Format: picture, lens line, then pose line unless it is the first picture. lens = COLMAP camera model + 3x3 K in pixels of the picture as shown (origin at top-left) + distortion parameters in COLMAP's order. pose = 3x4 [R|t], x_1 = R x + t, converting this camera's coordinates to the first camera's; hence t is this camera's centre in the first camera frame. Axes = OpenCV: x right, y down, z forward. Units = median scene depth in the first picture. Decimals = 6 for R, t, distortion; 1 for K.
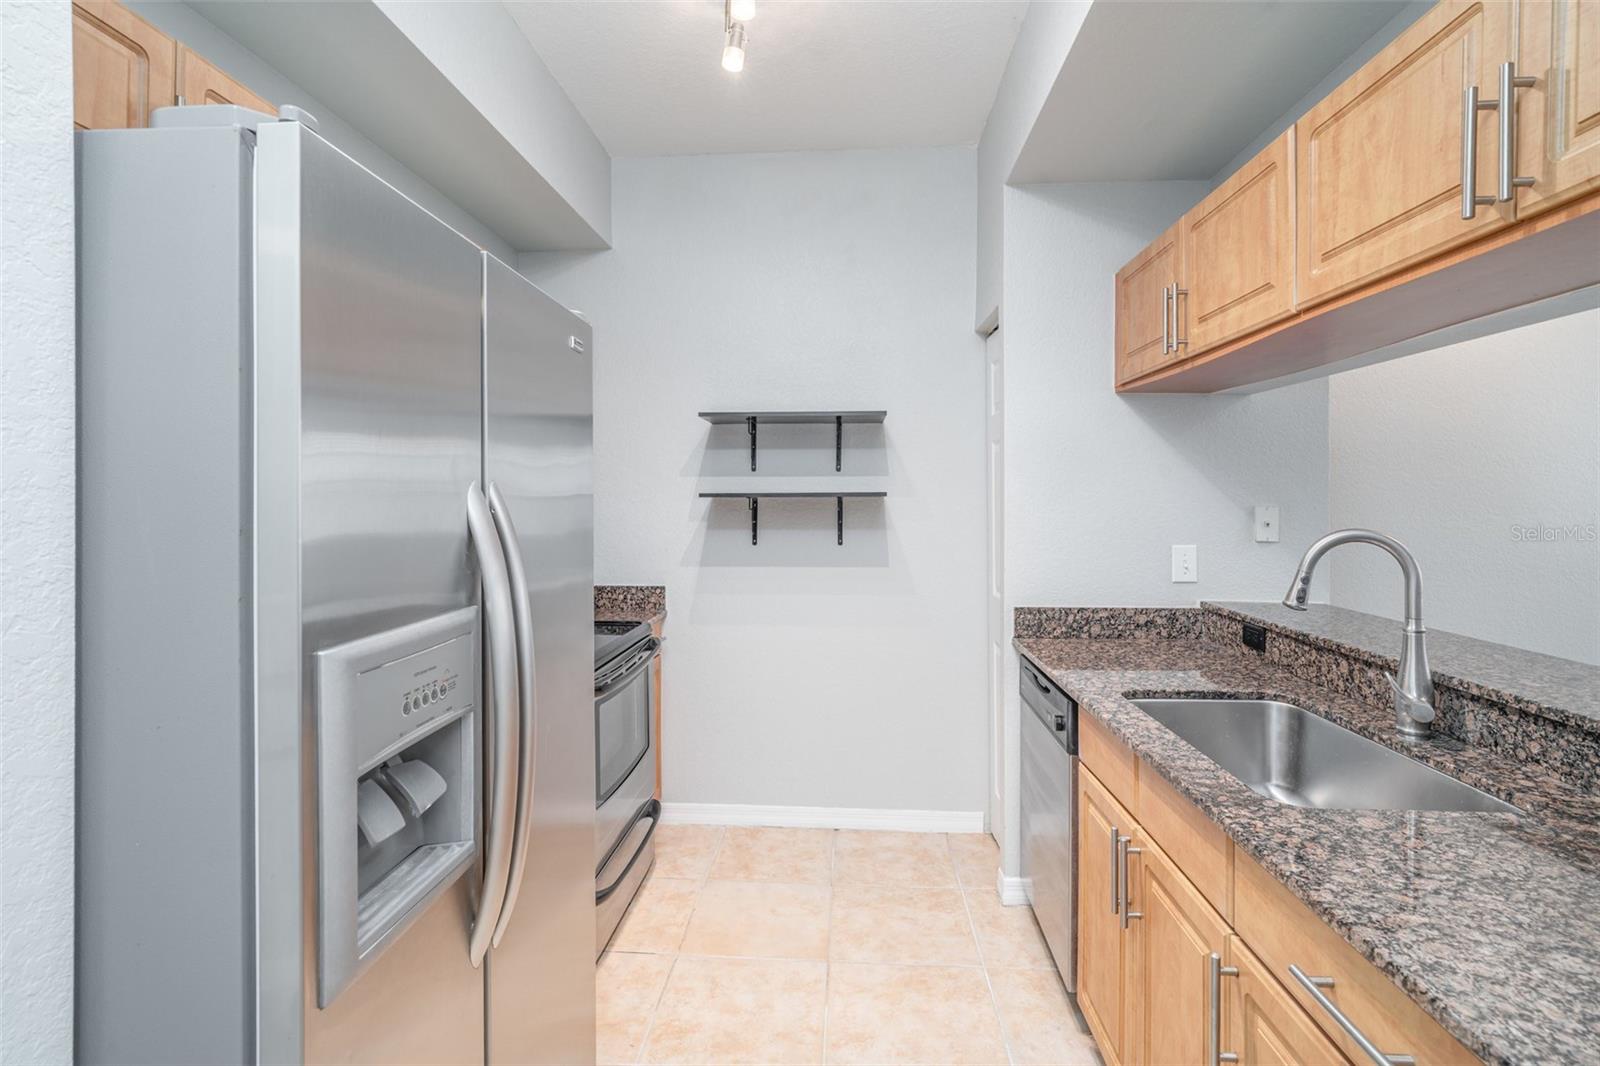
lens RADIAL K [[768.8, 0, 800.0], [0, 768.8, 532.2], [0, 0, 1]] dist [-0.001456, -0.000181]
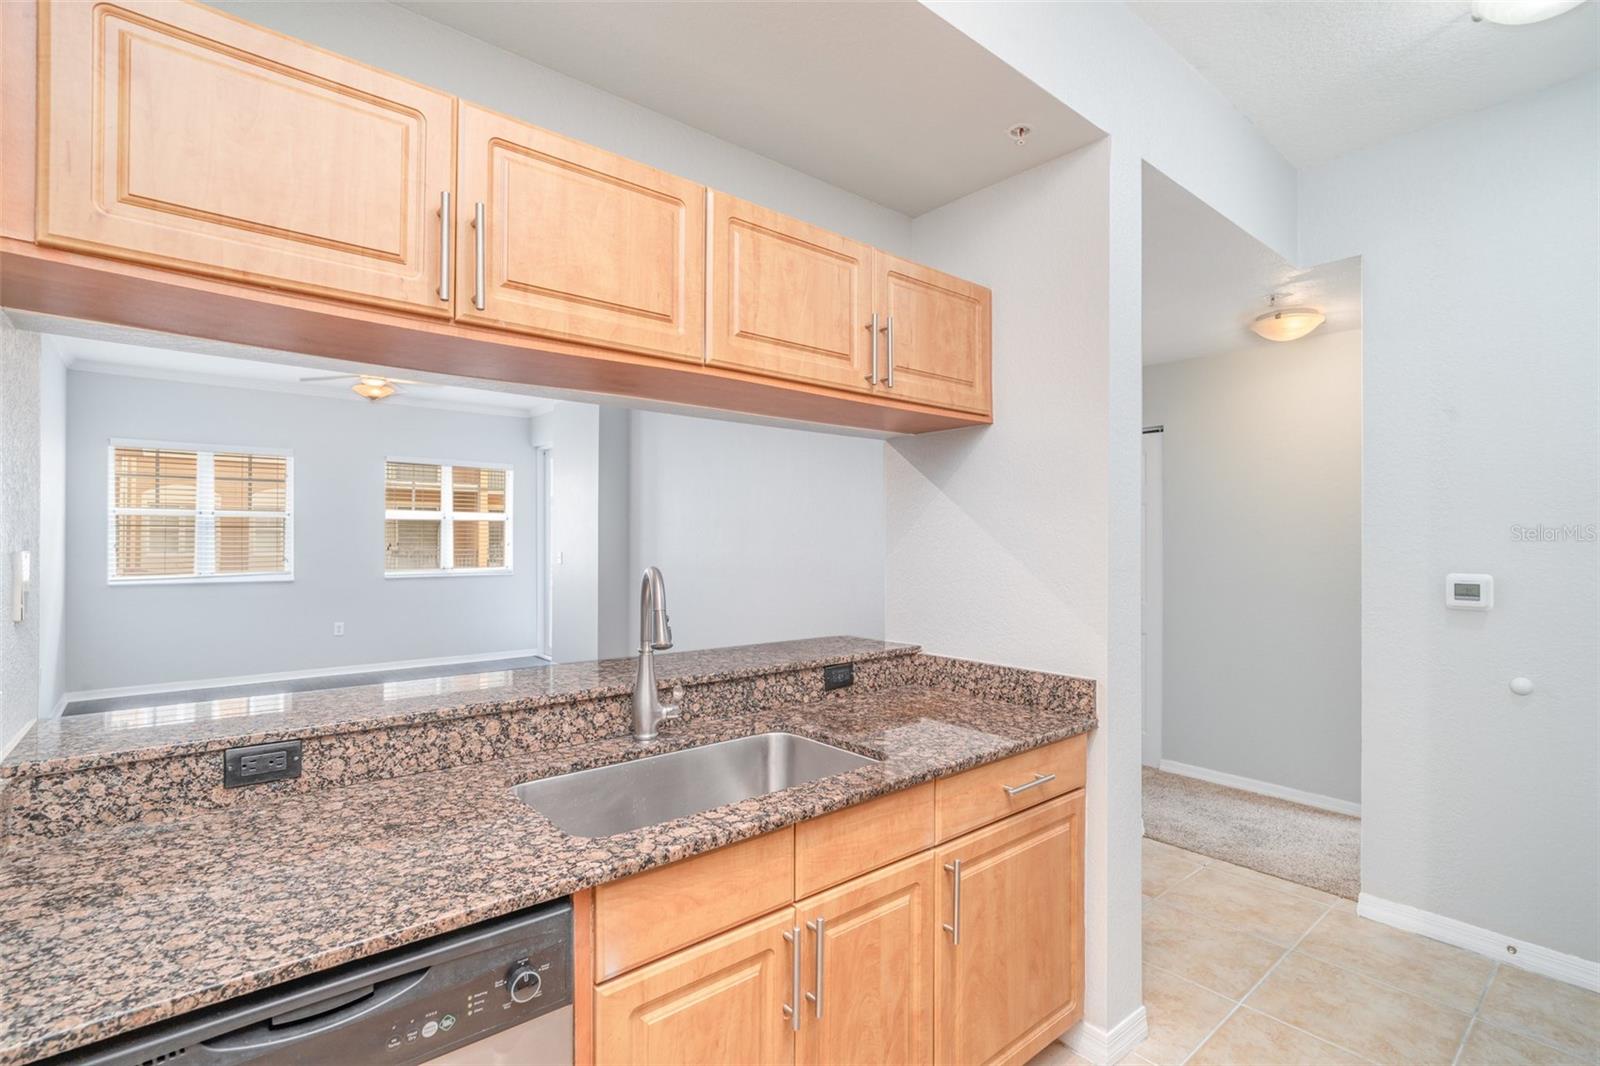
lens RADIAL K [[768.8, 0, 800.0], [0, 768.8, 532.2], [0, 0, 1]] dist [-0.001456, -0.000181]
pose [[-0.701781, 0.000904, 0.712392, -0.172727], [0.025778, 0.999377, 0.024125, -0.063139], [-0.711926, 0.035294, -0.701367, 1.393778]]
